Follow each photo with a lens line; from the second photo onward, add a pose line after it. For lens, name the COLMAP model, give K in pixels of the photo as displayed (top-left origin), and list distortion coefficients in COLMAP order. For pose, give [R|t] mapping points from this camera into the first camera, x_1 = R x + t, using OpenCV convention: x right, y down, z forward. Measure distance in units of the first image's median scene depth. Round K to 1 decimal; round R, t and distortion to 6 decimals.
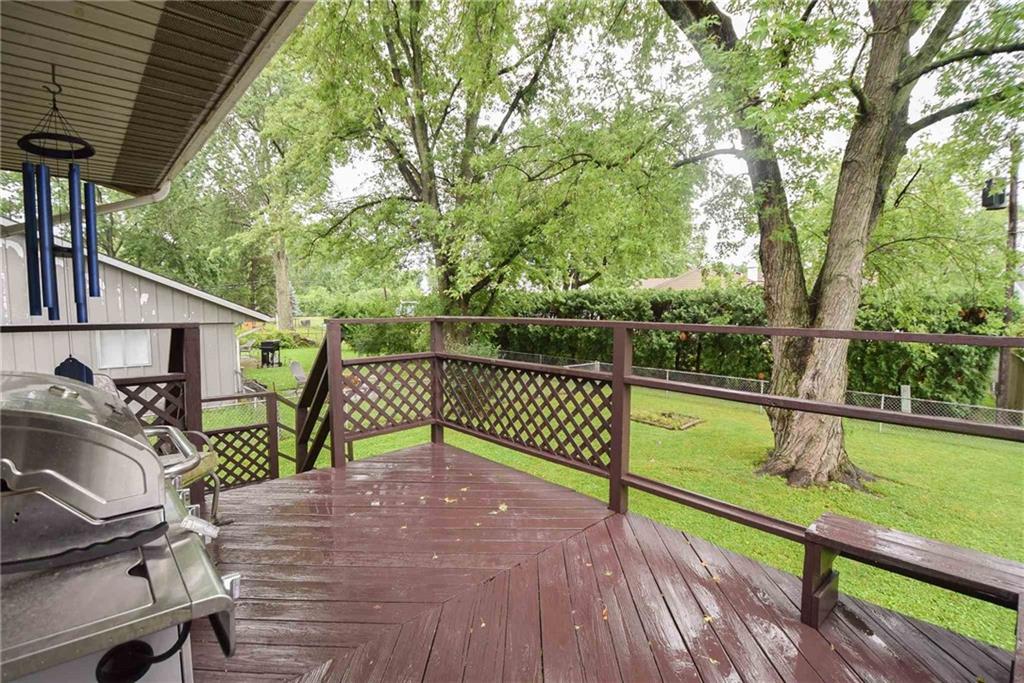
lens RADIAL K [[457.1, 0, 512.5], [0, 457.1, 346.1], [0, 0, 1]] dist [0.017258, -0.024043]
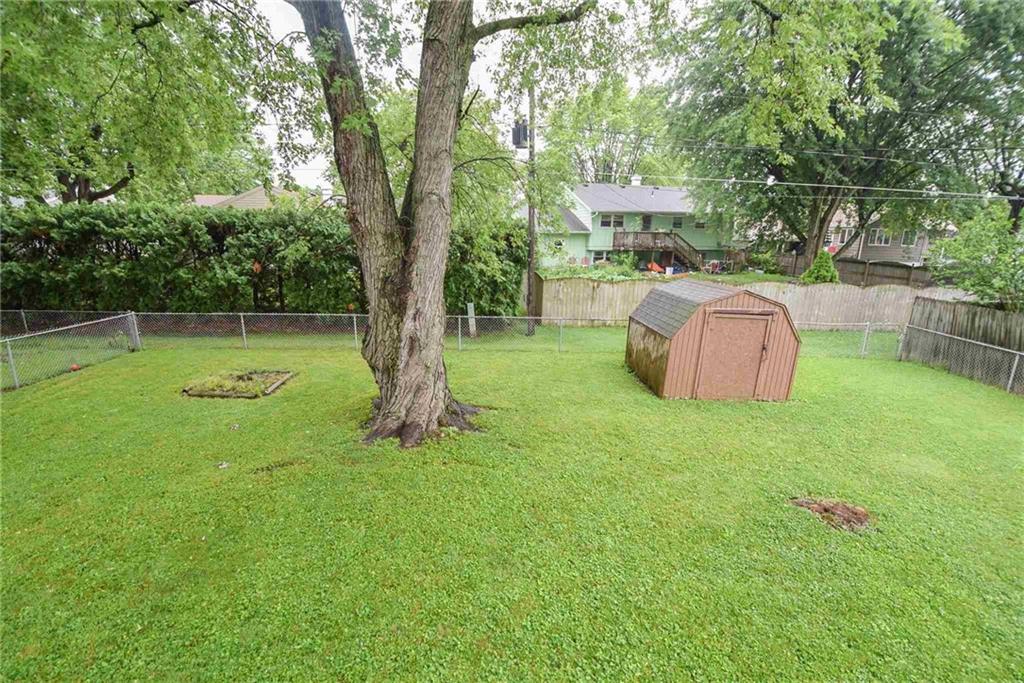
lens RADIAL K [[457.1, 0, 512.5], [0, 457.1, 346.1], [0, 0, 1]] dist [0.017258, -0.024043]
pose [[0.662801, -0.174688, 0.728134, 0.097871], [0.056305, 0.981281, 0.184168, -0.016723], [-0.746675, -0.081069, 0.660230, 0.195748]]
